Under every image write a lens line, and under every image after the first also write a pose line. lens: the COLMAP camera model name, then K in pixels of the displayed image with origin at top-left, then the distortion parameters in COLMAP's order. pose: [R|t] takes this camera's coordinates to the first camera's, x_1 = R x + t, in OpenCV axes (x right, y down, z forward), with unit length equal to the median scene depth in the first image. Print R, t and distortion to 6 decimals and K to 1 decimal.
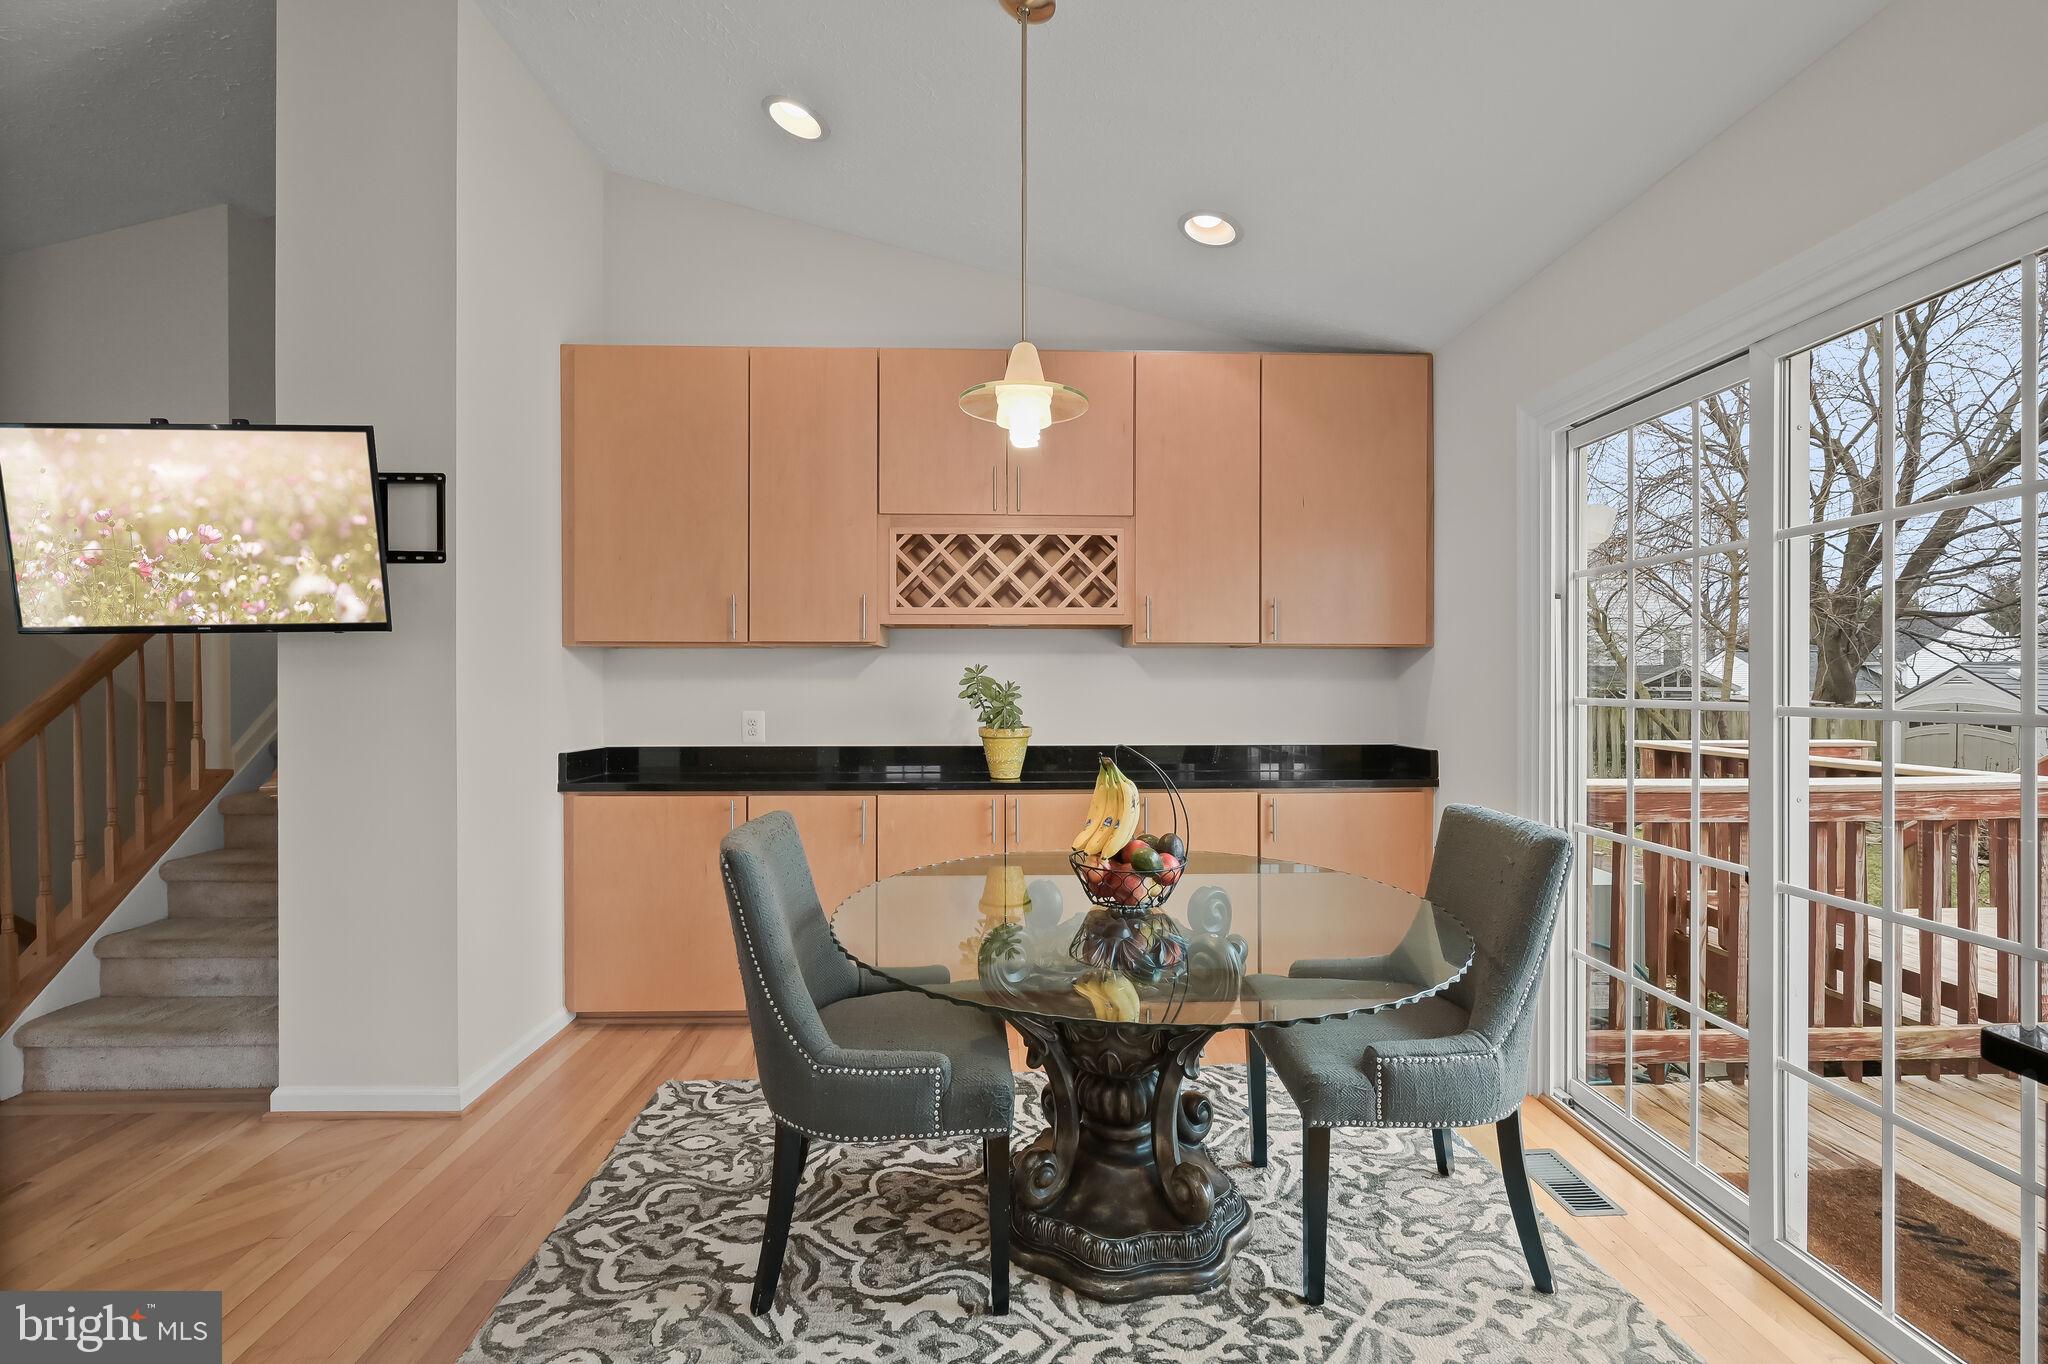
lens RADIAL K [[876.1, 0, 1028.8], [0, 876.1, 681.7], [0, 0, 1]] dist [-0.000396, 0.000214]
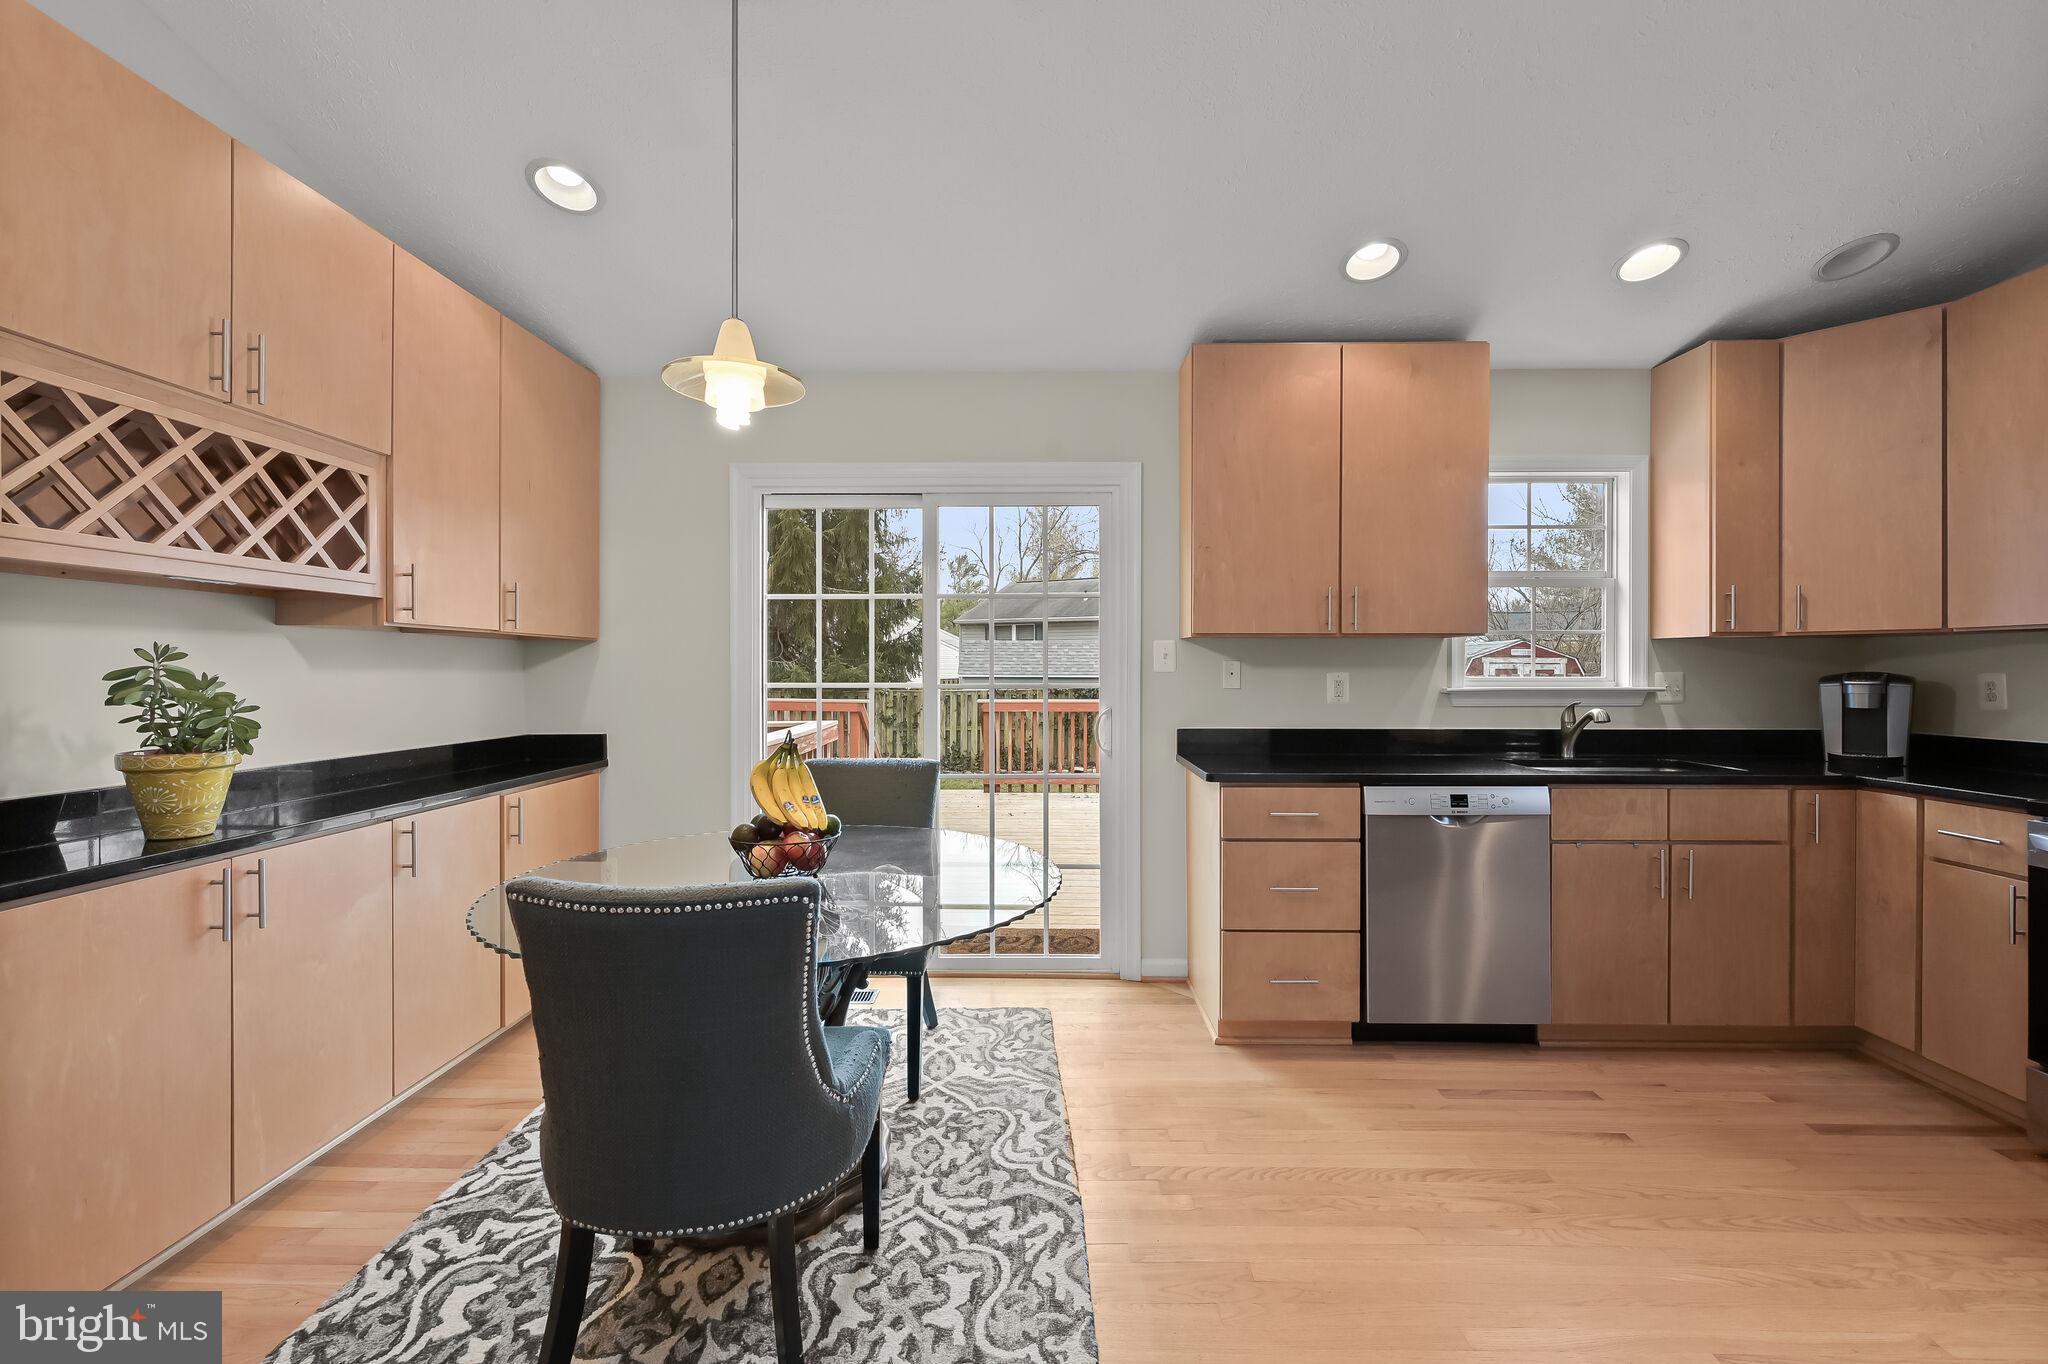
lens RADIAL K [[841.7, 0, 1034.9], [0, 841.7, 668.3], [0, 0, 1]] dist [-0.001845, -0.000088]
pose [[0.044247, 0.001121, 0.999020, -0.742471], [0.002723, 0.999996, -0.001243, -0.002705], [-0.999017, 0.002775, 0.044244, 0.514452]]
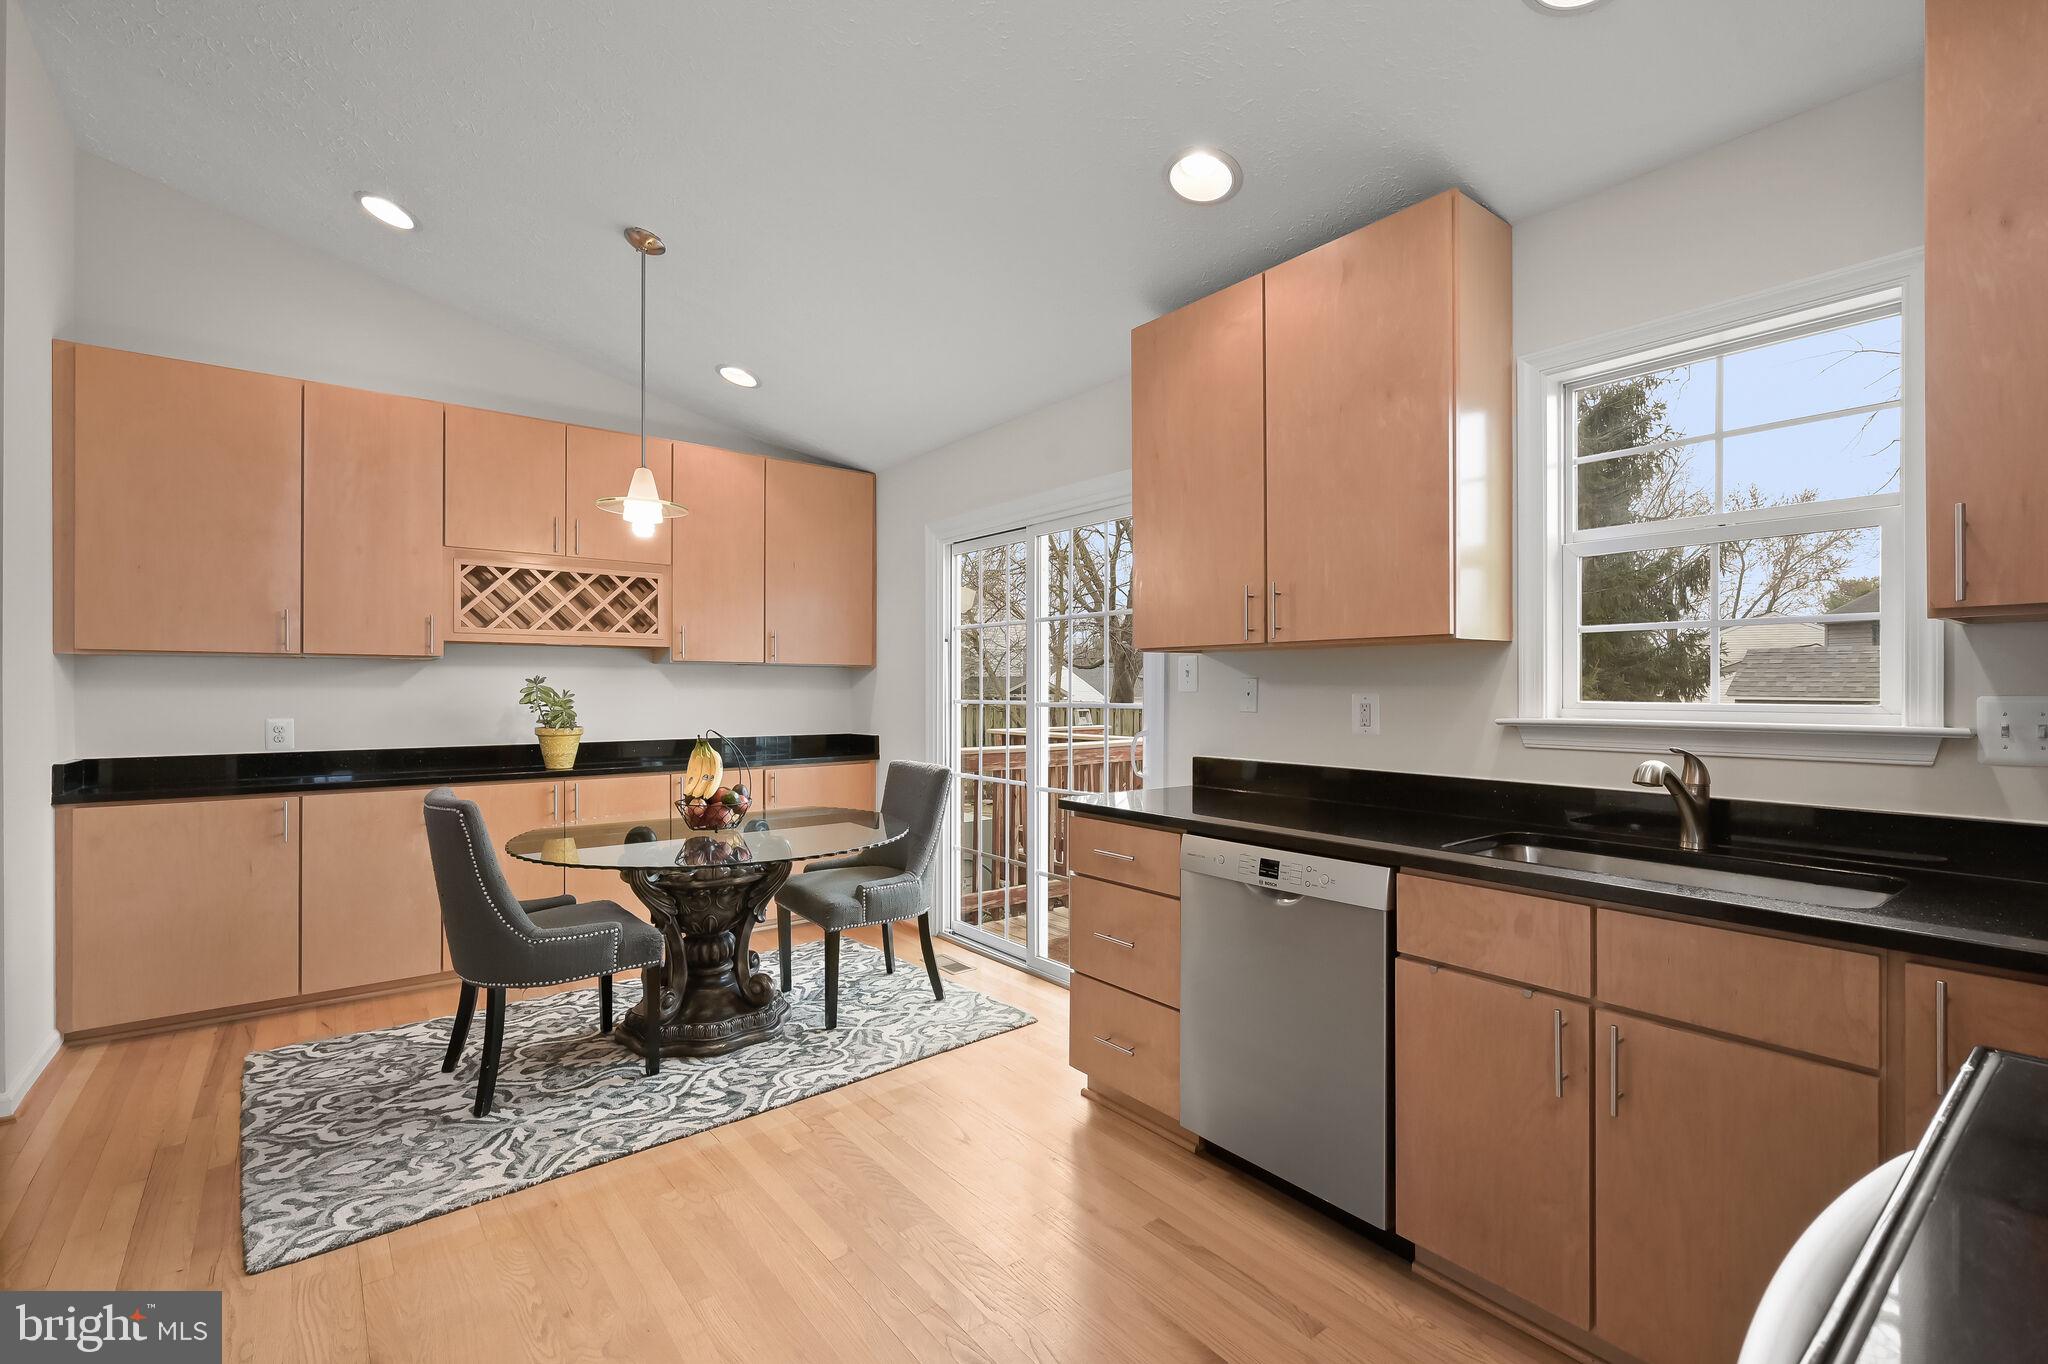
lens RADIAL K [[906.0, 0, 1035.2], [0, 906.0, 686.8], [0, 0, 1]] dist [-0.001350, 0.000384]
pose [[0.803586, 0.001415, 0.595187, -0.321415], [0.000588, 0.999995, -0.003172, -0.000773], [-0.595189, 0.002899, 0.803581, -0.544119]]
